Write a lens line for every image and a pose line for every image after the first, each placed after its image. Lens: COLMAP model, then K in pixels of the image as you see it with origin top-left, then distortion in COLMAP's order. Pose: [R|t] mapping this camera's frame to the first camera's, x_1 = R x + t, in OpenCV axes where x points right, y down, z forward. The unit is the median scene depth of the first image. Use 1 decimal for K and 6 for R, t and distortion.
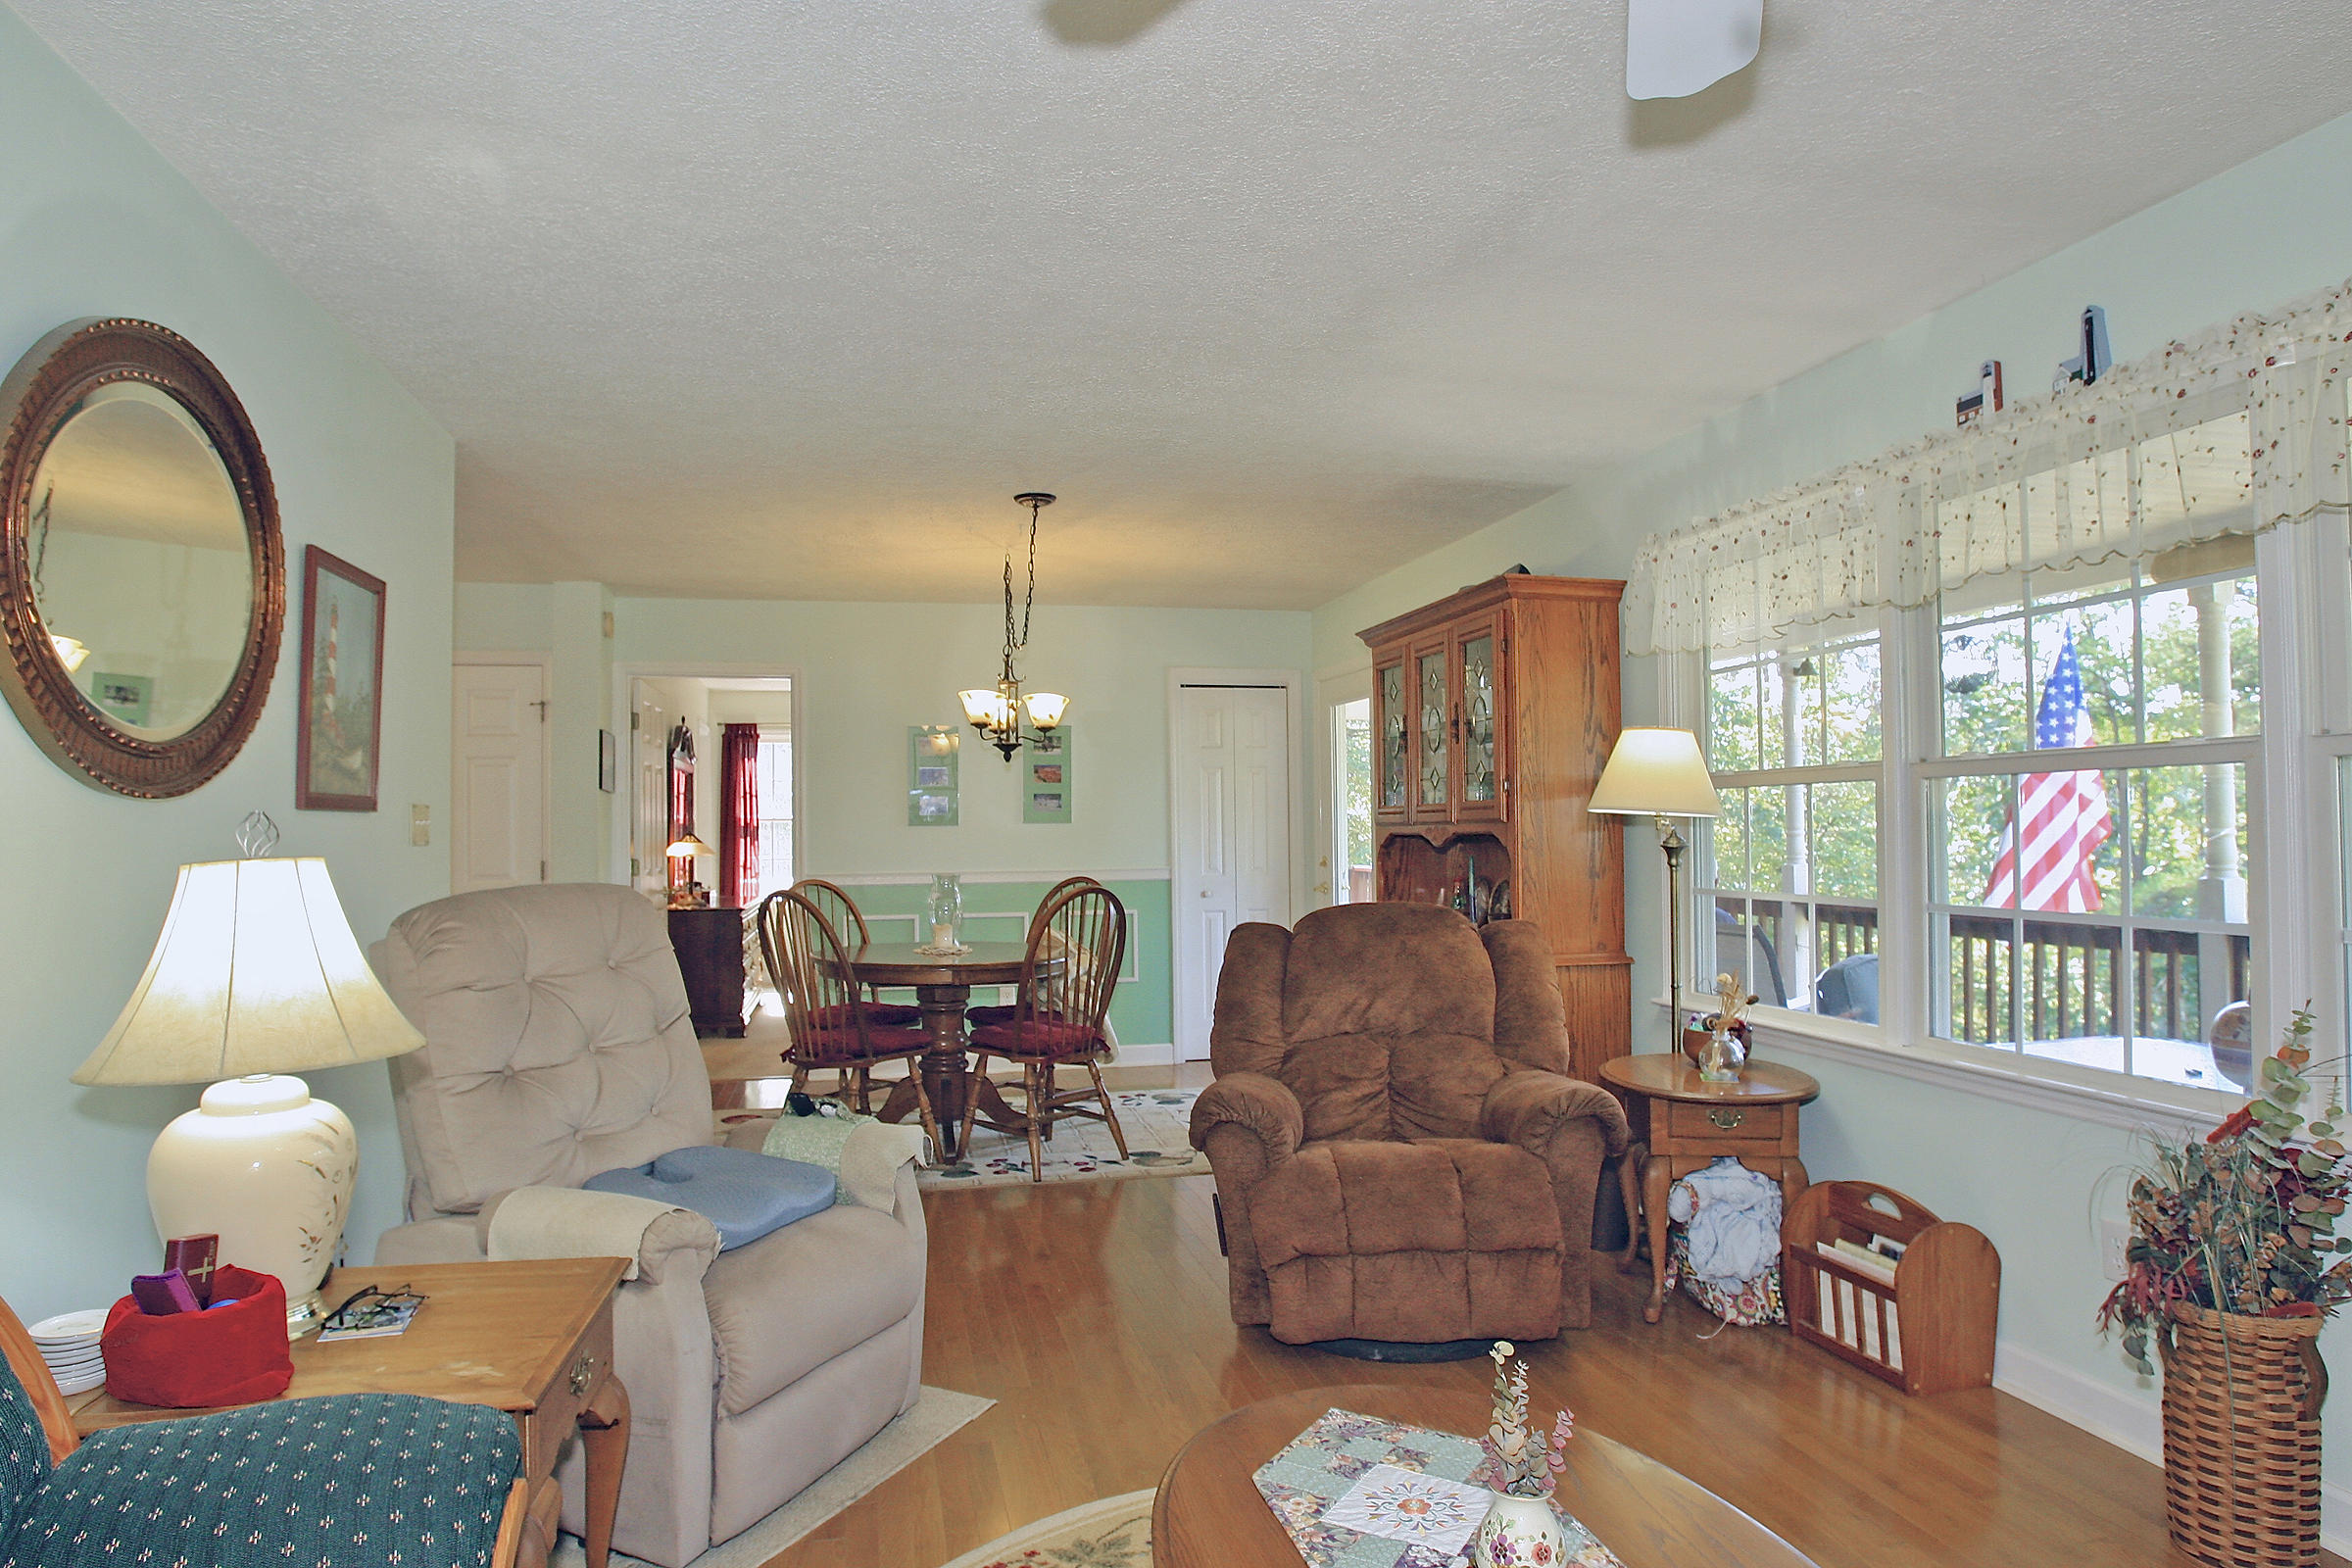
lens RADIAL K [[1371.1, 0, 1160.1], [0, 1371.1, 784.3], [0, 0, 1]] dist [-0.100745, 0.046961]
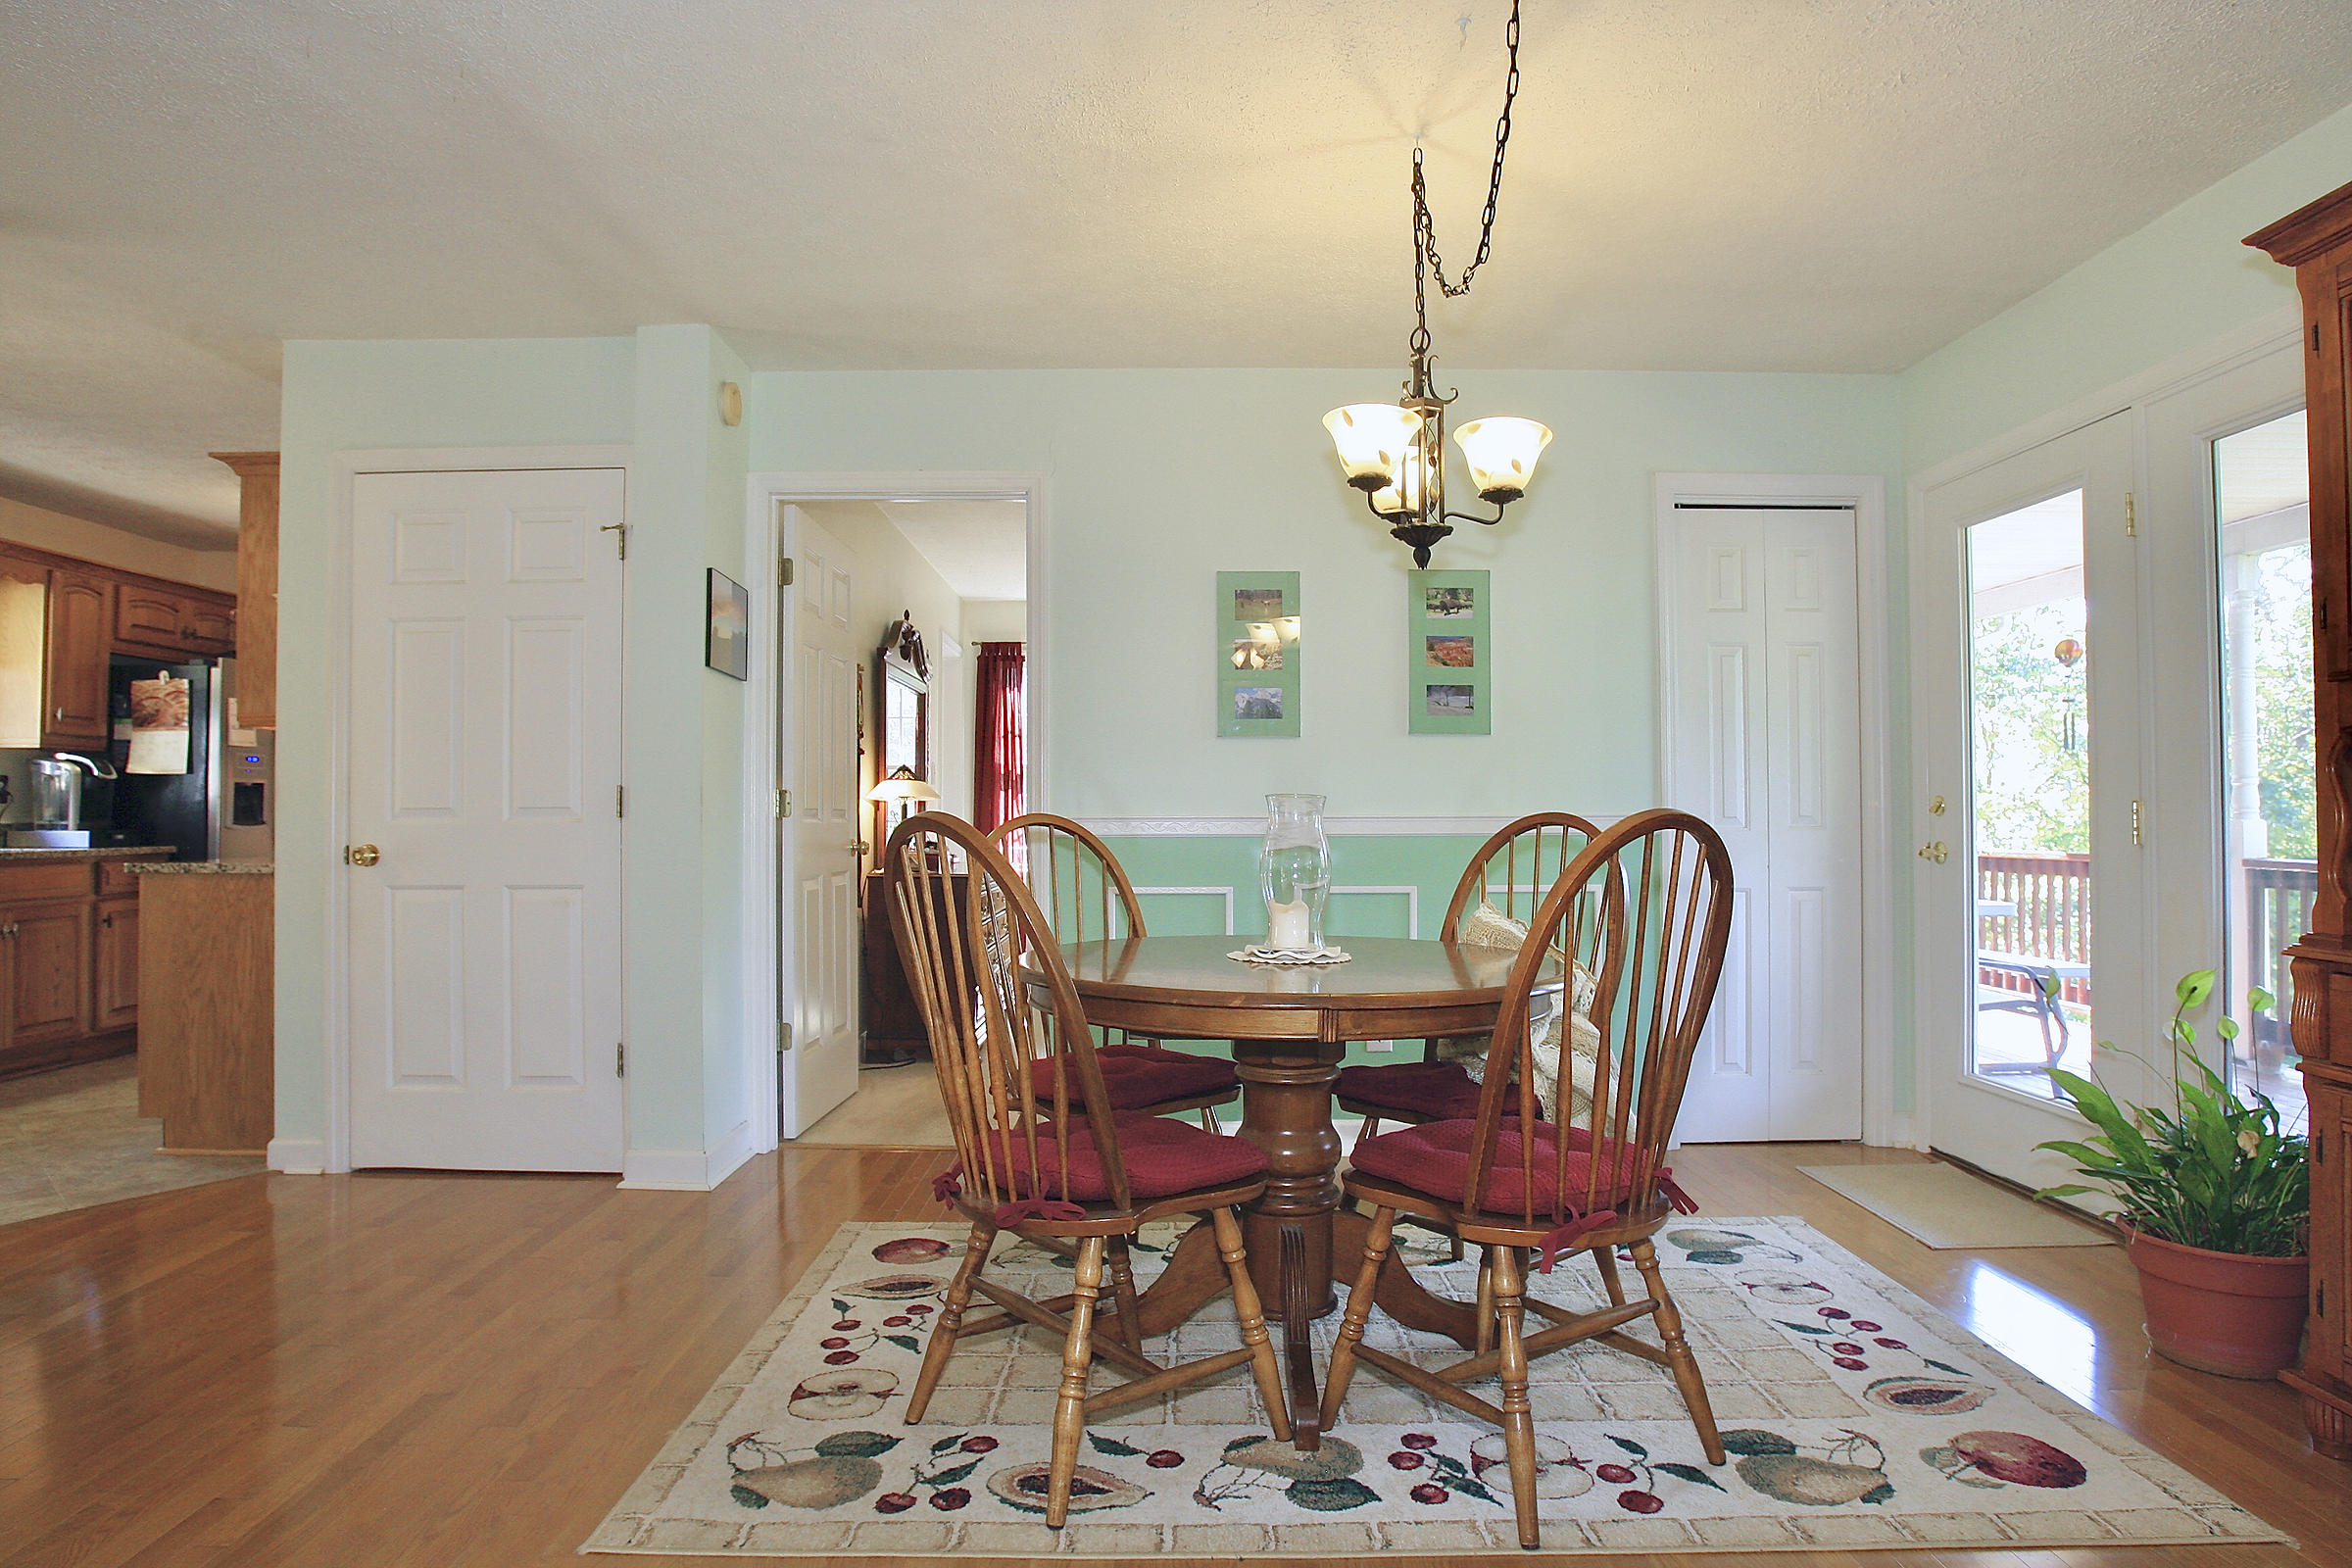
lens RADIAL K [[1371.1, 0, 1160.1], [0, 1371.1, 784.3], [0, 0, 1]] dist [-0.100745, 0.046961]
pose [[0.975553, 0.004459, -0.219717, -0.097253], [-0.002120, 0.999939, 0.010879, 0.056315], [0.219752, -0.010147, 0.975503, 0.522167]]
